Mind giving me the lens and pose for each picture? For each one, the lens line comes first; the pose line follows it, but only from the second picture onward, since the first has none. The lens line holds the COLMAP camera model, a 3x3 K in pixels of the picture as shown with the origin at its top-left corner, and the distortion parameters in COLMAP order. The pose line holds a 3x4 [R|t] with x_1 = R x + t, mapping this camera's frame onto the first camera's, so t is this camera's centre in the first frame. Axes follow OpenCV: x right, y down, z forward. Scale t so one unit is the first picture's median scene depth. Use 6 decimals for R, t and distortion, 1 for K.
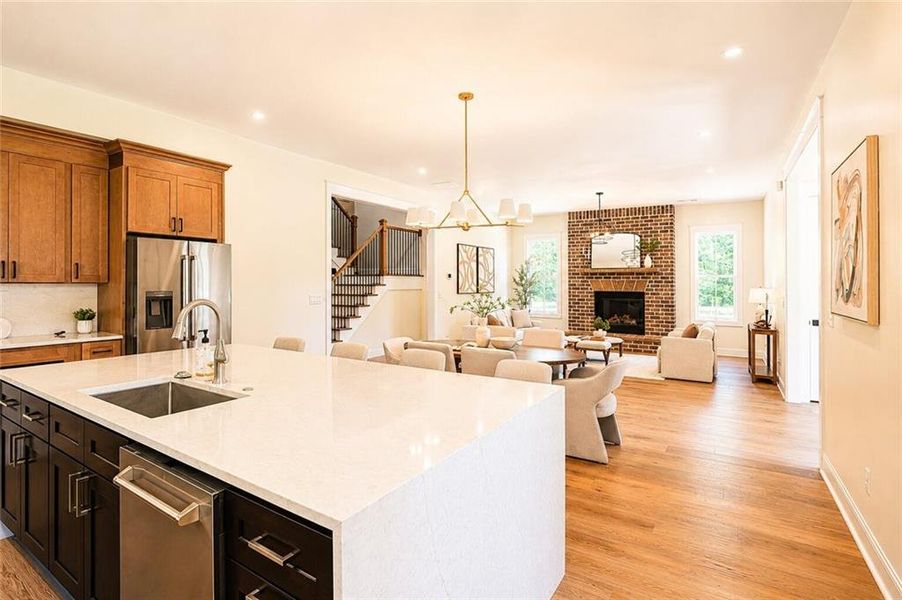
lens RADIAL K [[487.8, 0, 462.3], [0, 487.8, 277.8], [0, 0, 1]] dist [0.002028, 0.000222]
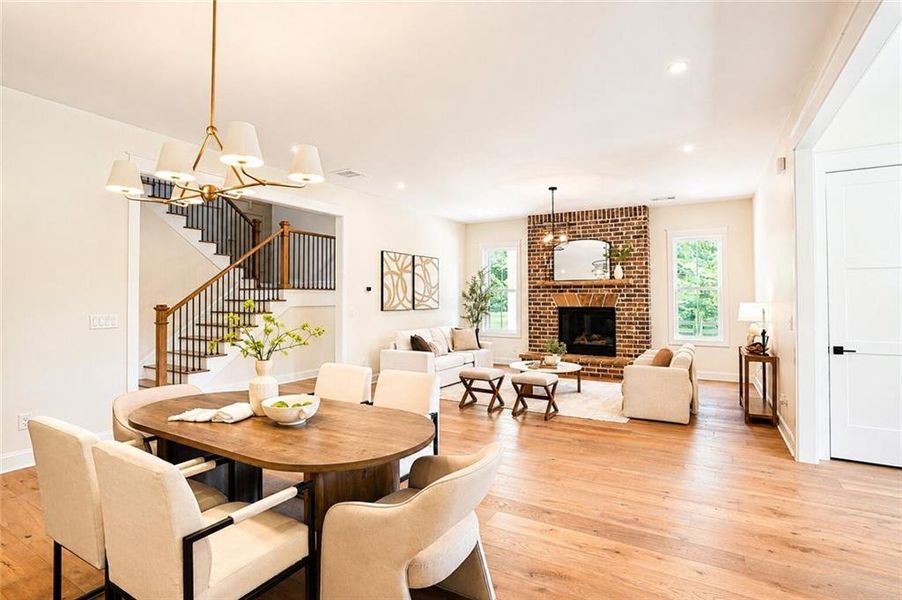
lens RADIAL K [[455.9, 0, 449.3], [0, 455.9, 289.3], [0, 0, 1]] dist [-0.000574, 0.000066]
pose [[0.999441, -0.005973, -0.032889, 0.109841], [0.005663, 0.999939, -0.009524, 0.003322], [0.032944, 0.009332, 0.999414, 0.190351]]
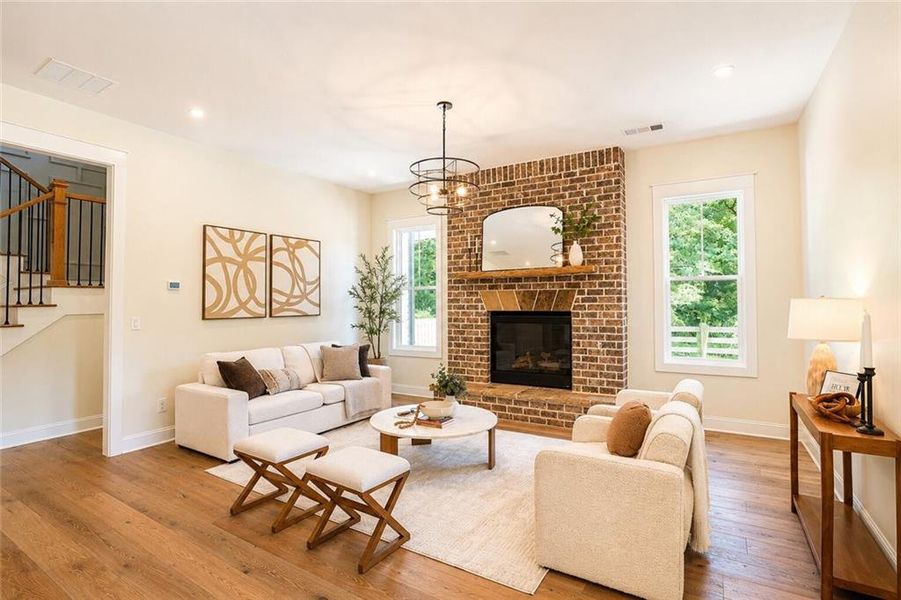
lens RADIAL K [[429.3, 0, 459.8], [0, 429.3, 293.4], [0, 0, 1]] dist [-0.000860, 0.000131]
pose [[0.998827, -0.013909, -0.046391, 0.275769], [0.013423, 0.999852, -0.010762, 0.012720], [0.046534, 0.010127, 0.998865, 0.525185]]
